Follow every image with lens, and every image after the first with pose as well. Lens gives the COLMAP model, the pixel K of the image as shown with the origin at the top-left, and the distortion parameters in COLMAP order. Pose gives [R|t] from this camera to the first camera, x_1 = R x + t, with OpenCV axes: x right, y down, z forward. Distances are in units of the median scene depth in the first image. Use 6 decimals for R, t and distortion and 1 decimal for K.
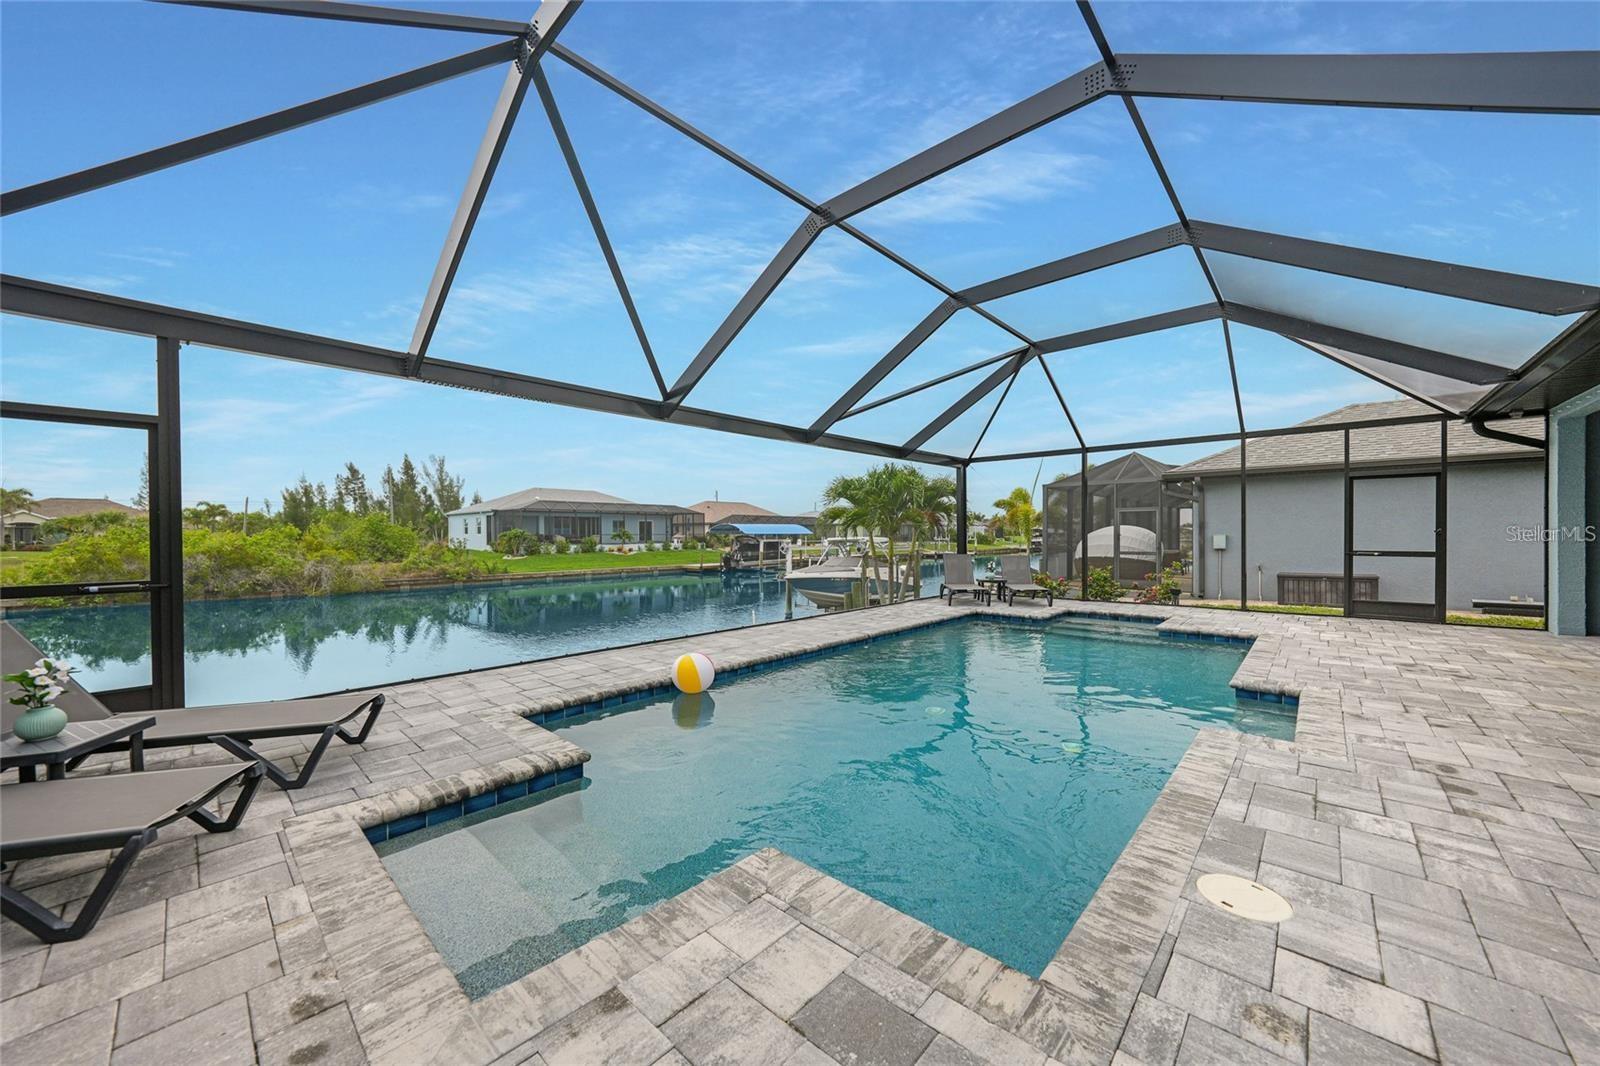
lens RADIAL K [[567.7, 0, 810.0], [0, 567.7, 539.7], [0, 0, 1]] dist [-0.027821, 0.007595]
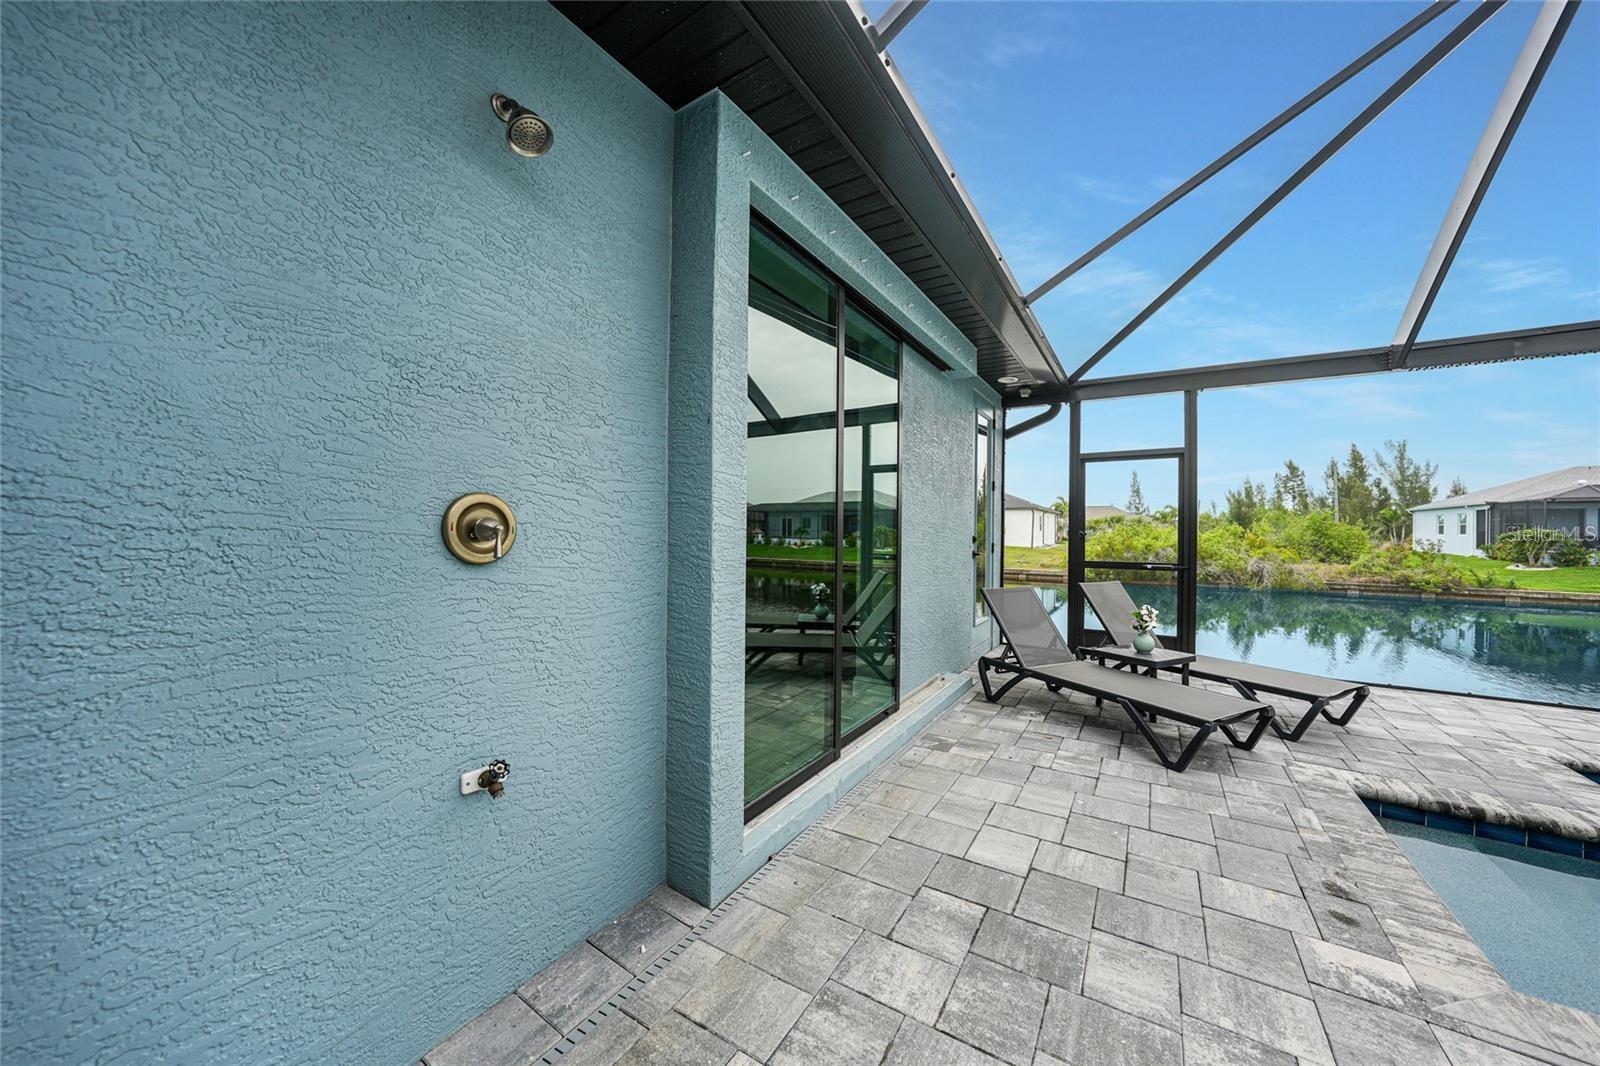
lens RADIAL K [[561.5, 0, 802.7], [0, 561.5, 529.9], [0, 0, 1]] dist [-0.028767, 0.006834]
pose [[0.161100, 0.006088, -0.986919, 0.007795], [-0.020696, 0.999782, 0.002789, 0.000351], [0.986721, 0.019976, 0.161191, -0.022197]]
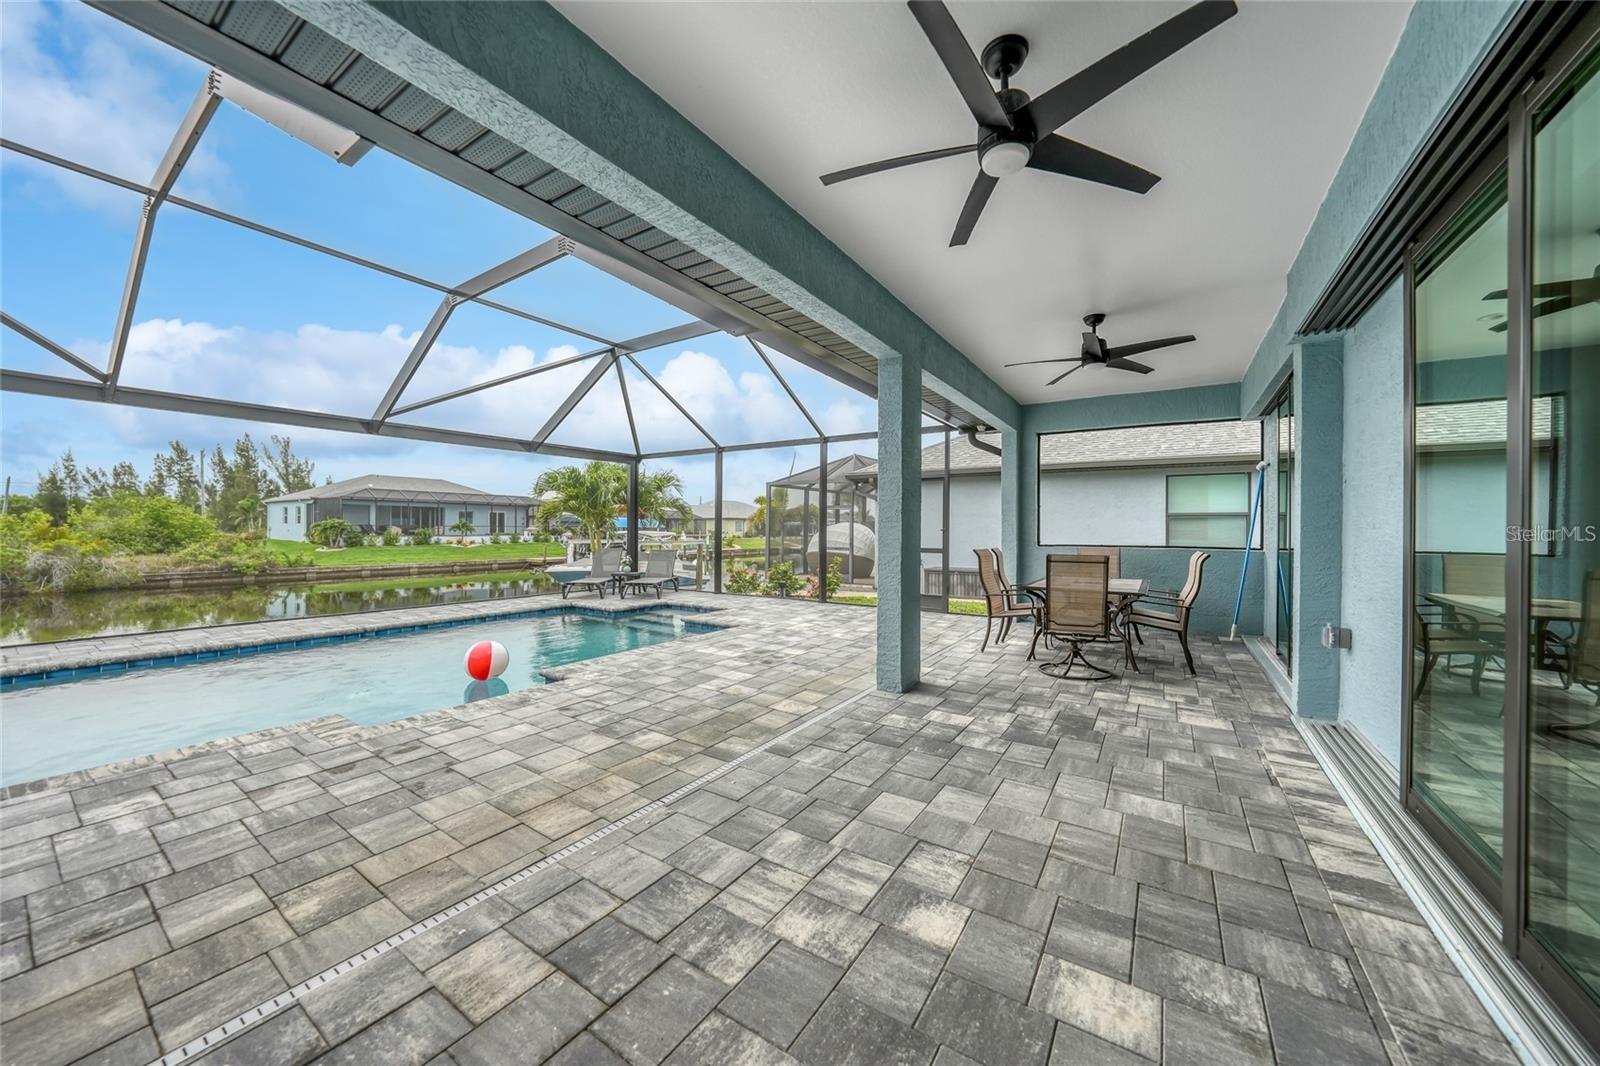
lens RADIAL K [[561.5, 0, 802.7], [0, 561.5, 529.9], [0, 0, 1]] dist [-0.028767, 0.006834]
pose [[0.988560, 0.010641, 0.150454, 0.151364], [-0.009499, 0.999920, -0.008308, -0.000660], [-0.150531, 0.006784, 0.988582, -0.014641]]
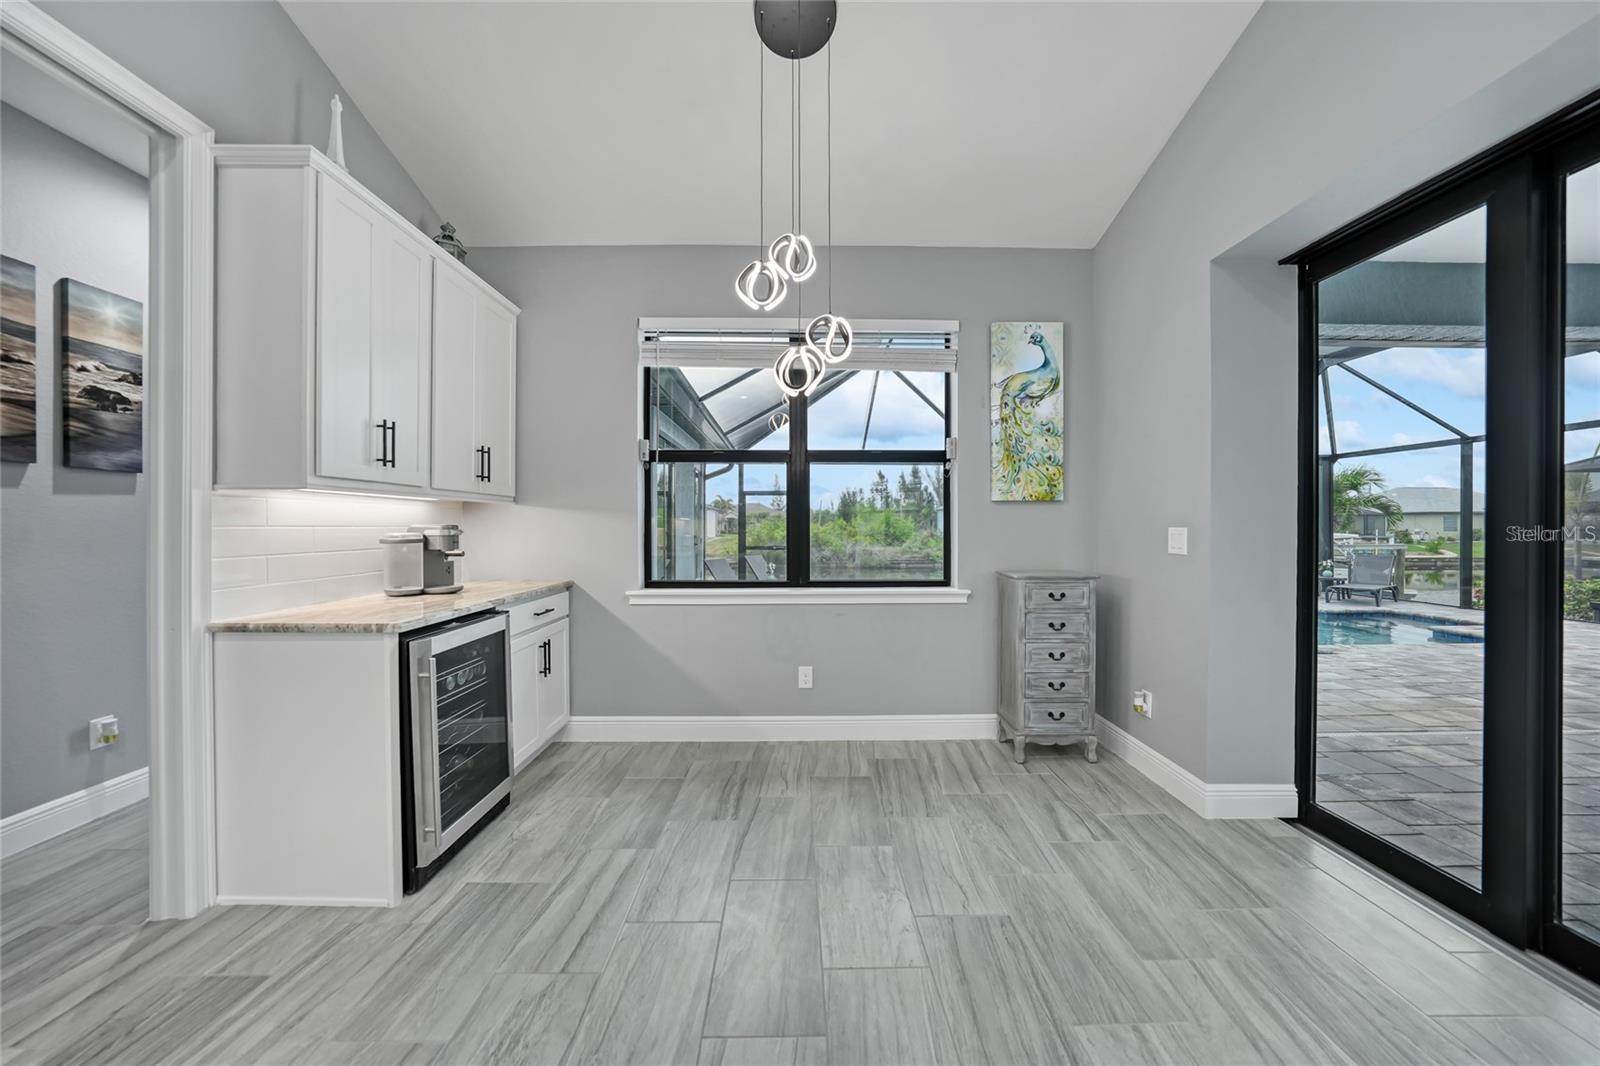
lens RADIAL K [[561.5, 0, 802.7], [0, 561.5, 529.9], [0, 0, 1]] dist [-0.028767, 0.006834]
pose [[0.677640, 0.009419, -0.735333, 0.127071], [-0.010043, 0.999943, 0.003553, -0.002717], [0.735325, 0.004977, 0.677696, -0.115070]]
